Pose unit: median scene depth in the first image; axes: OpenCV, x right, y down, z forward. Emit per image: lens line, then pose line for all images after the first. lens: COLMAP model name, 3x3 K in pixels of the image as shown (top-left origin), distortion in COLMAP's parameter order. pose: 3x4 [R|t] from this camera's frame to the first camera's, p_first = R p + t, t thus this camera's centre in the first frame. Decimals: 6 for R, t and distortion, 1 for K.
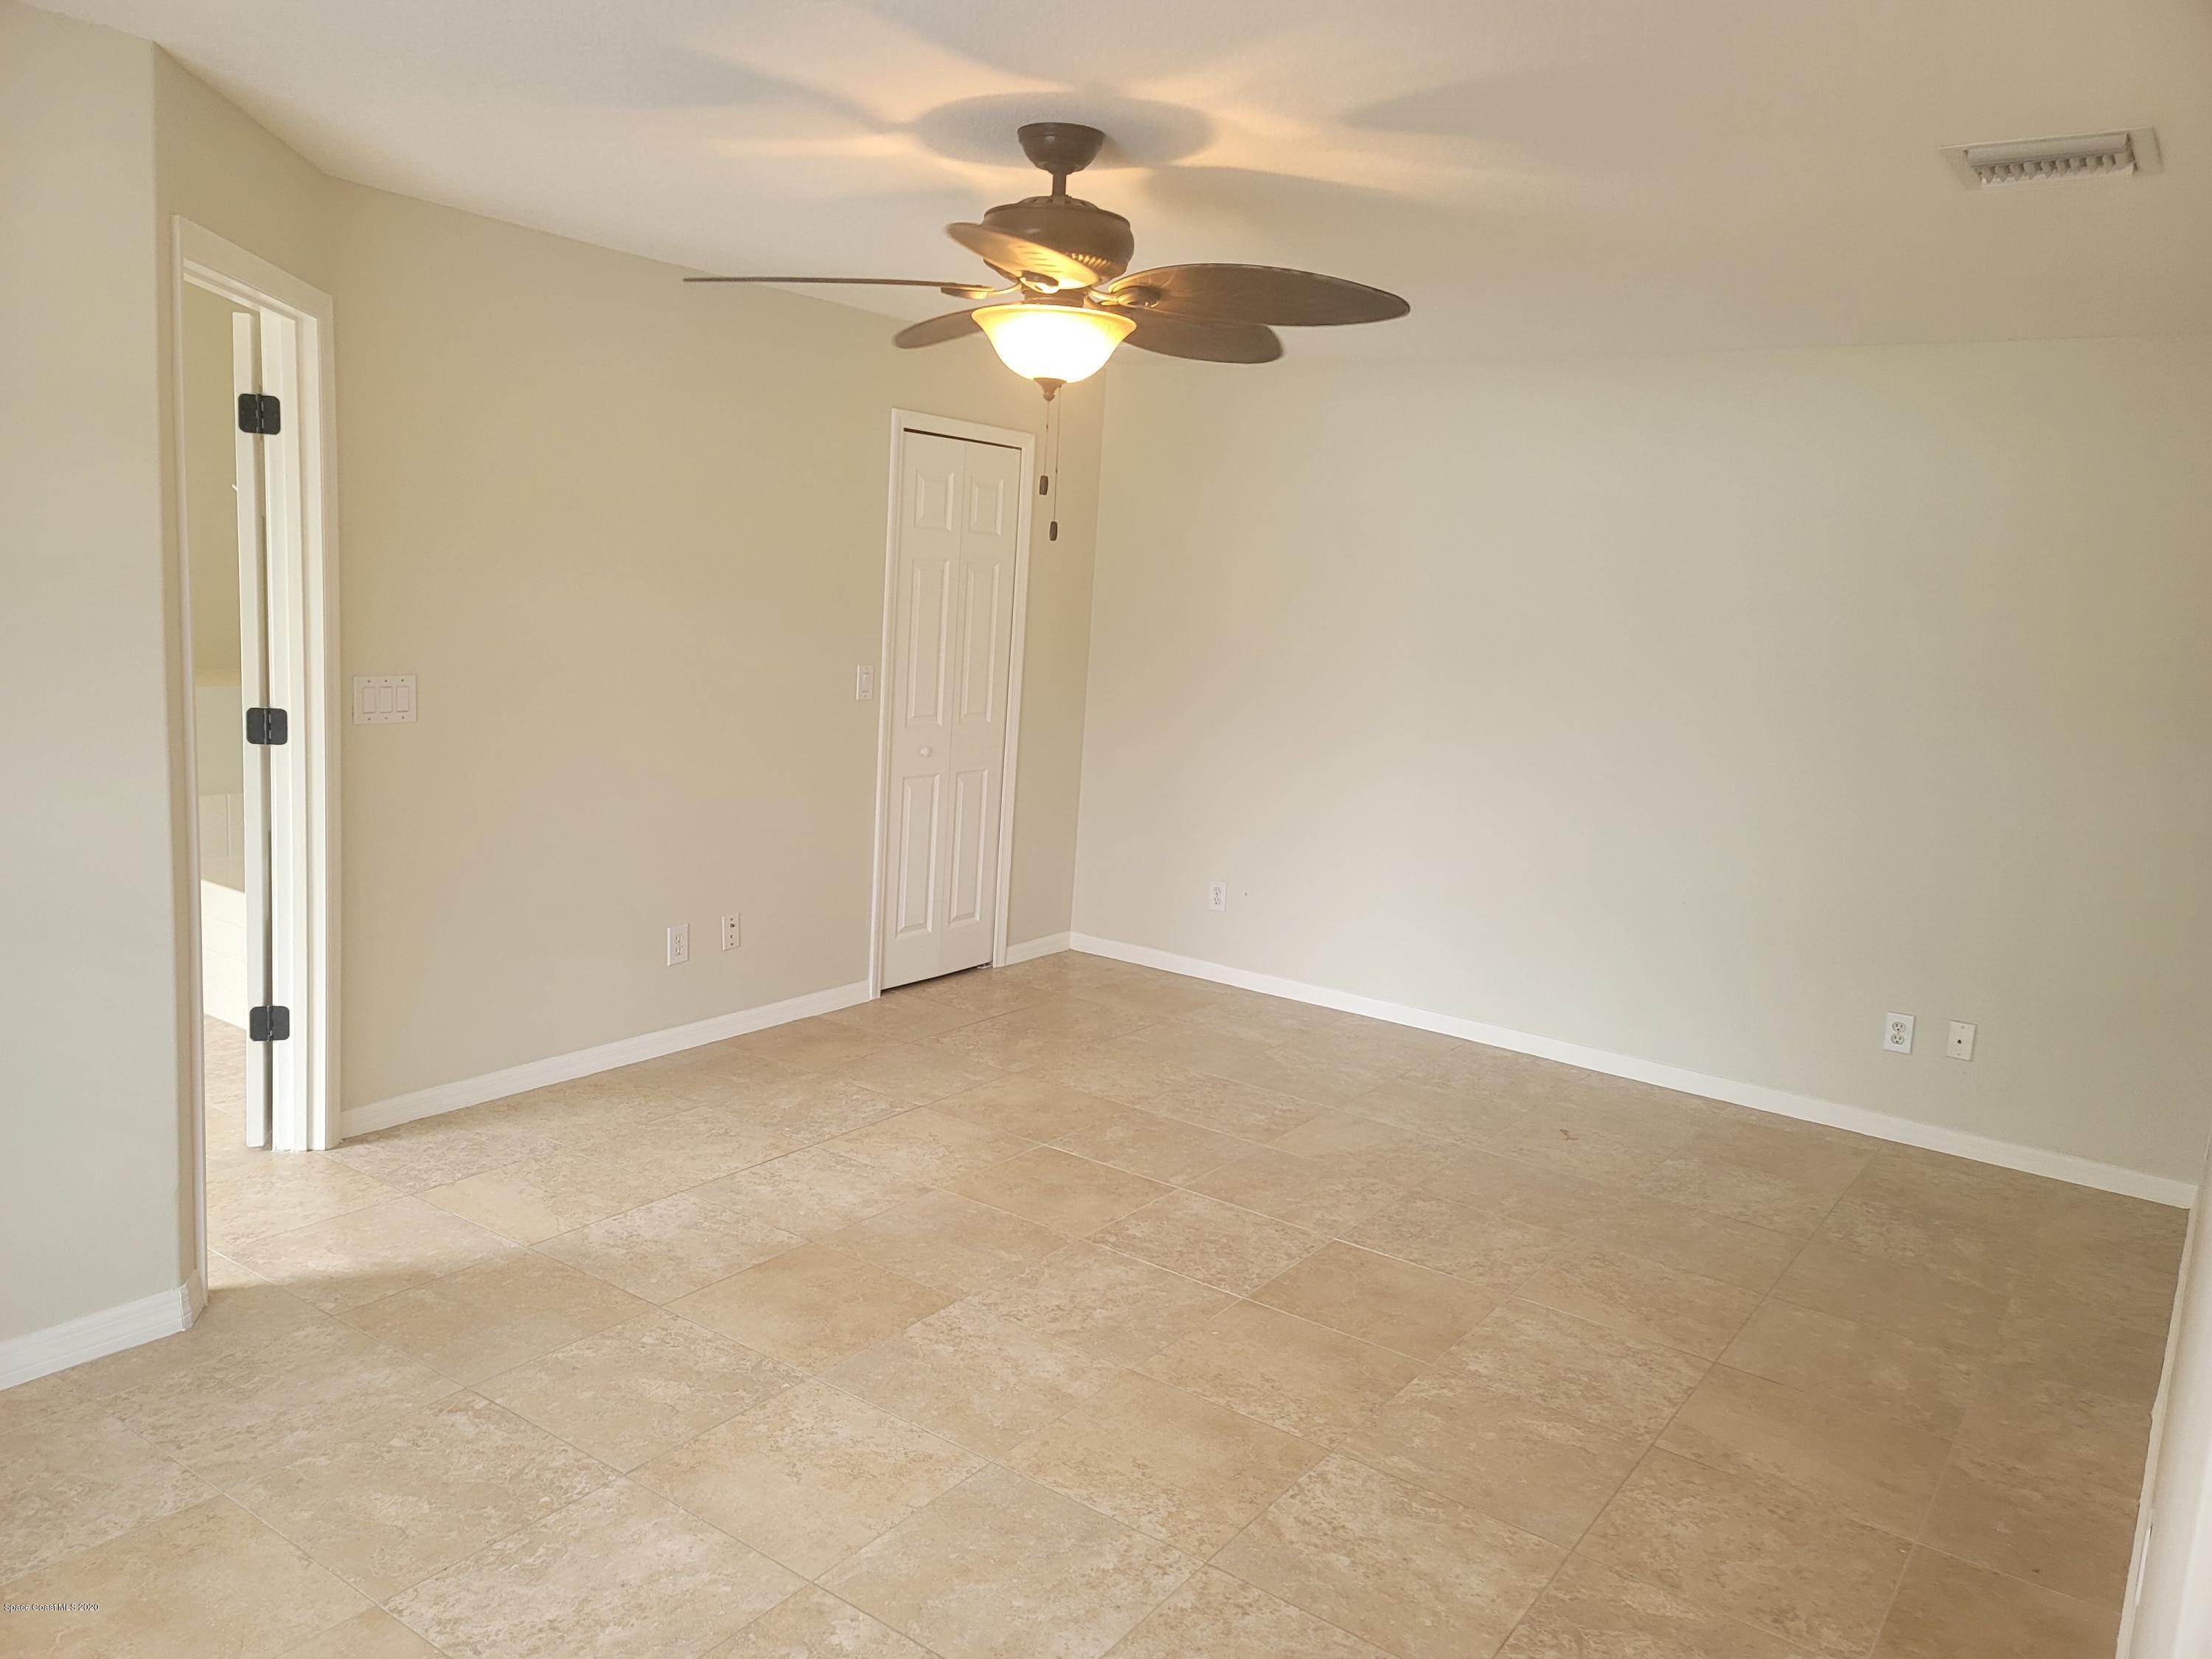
lens RADIAL K [[1614.9, 0, 1076.1], [0, 1614.9, 814.8], [0, 0, 1]] dist [0.080280, -0.050980]
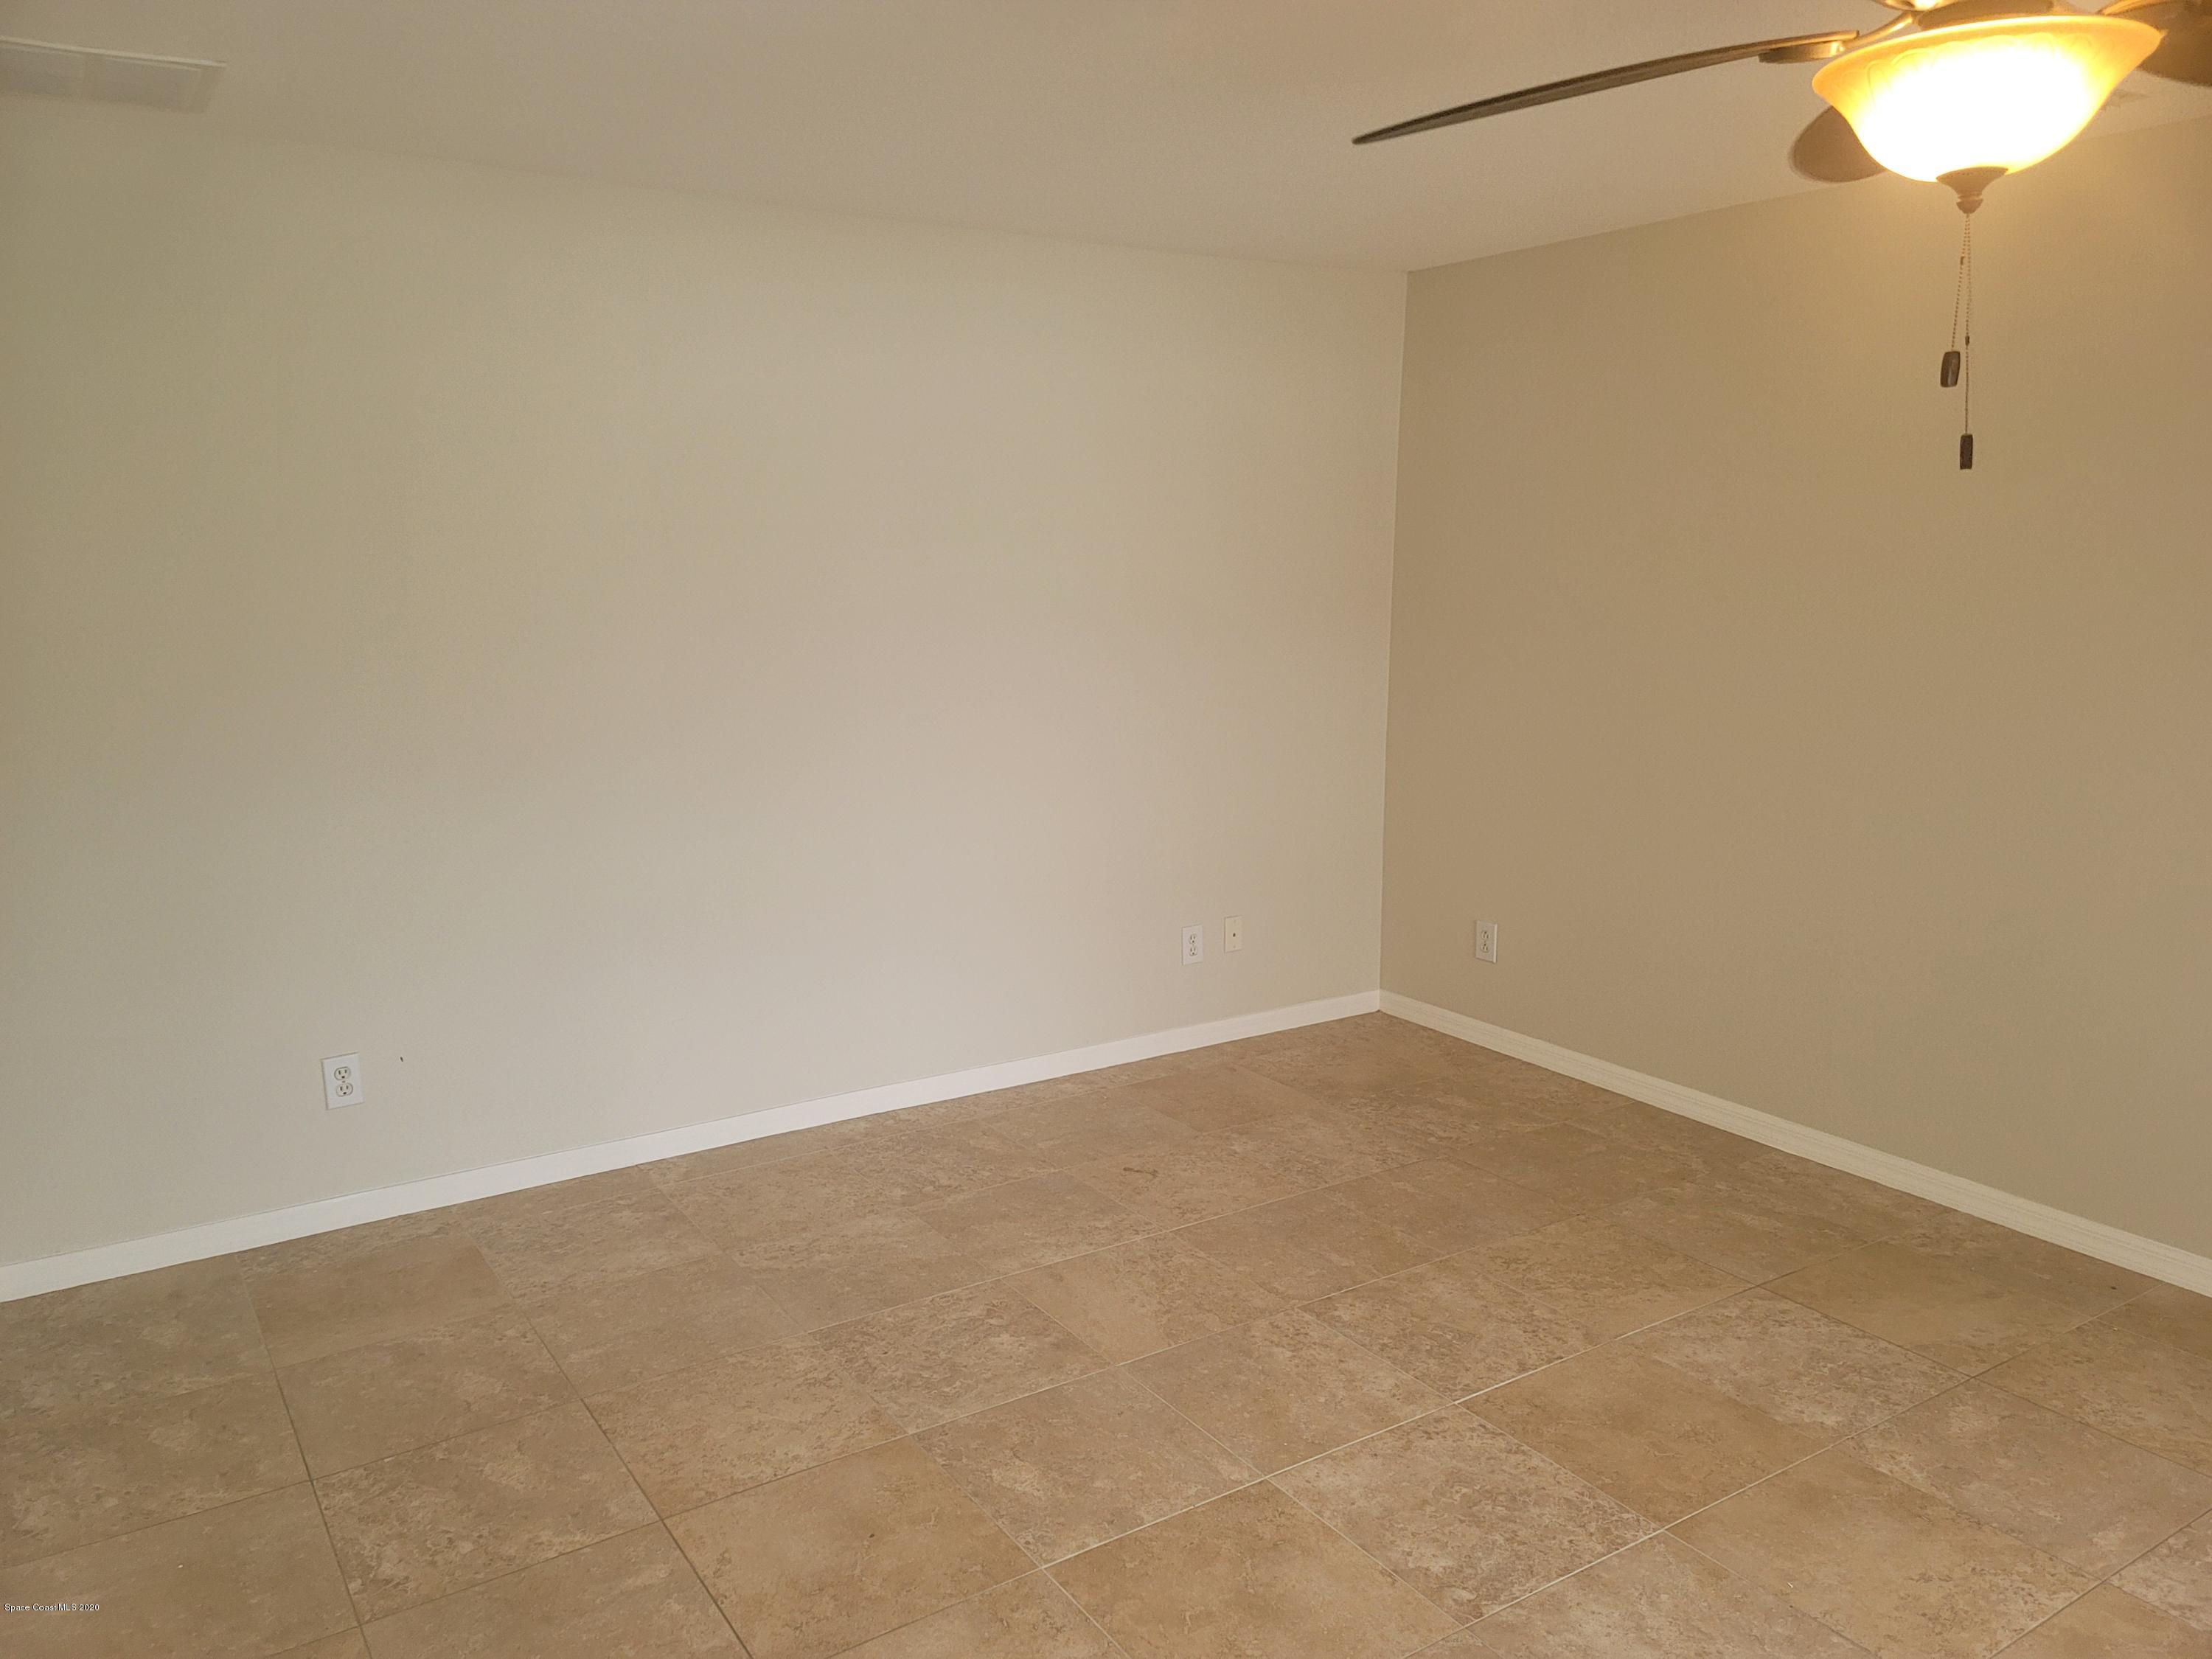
lens RADIAL K [[1614.9, 0, 1076.1], [0, 1614.9, 814.8], [0, 0, 1]] dist [0.080280, -0.050980]
pose [[0.359934, -0.214111, 0.908077, -0.488990], [0.161987, 0.972870, 0.165181, -0.143621], [-0.918808, 0.087642, 0.384852, 0.781843]]
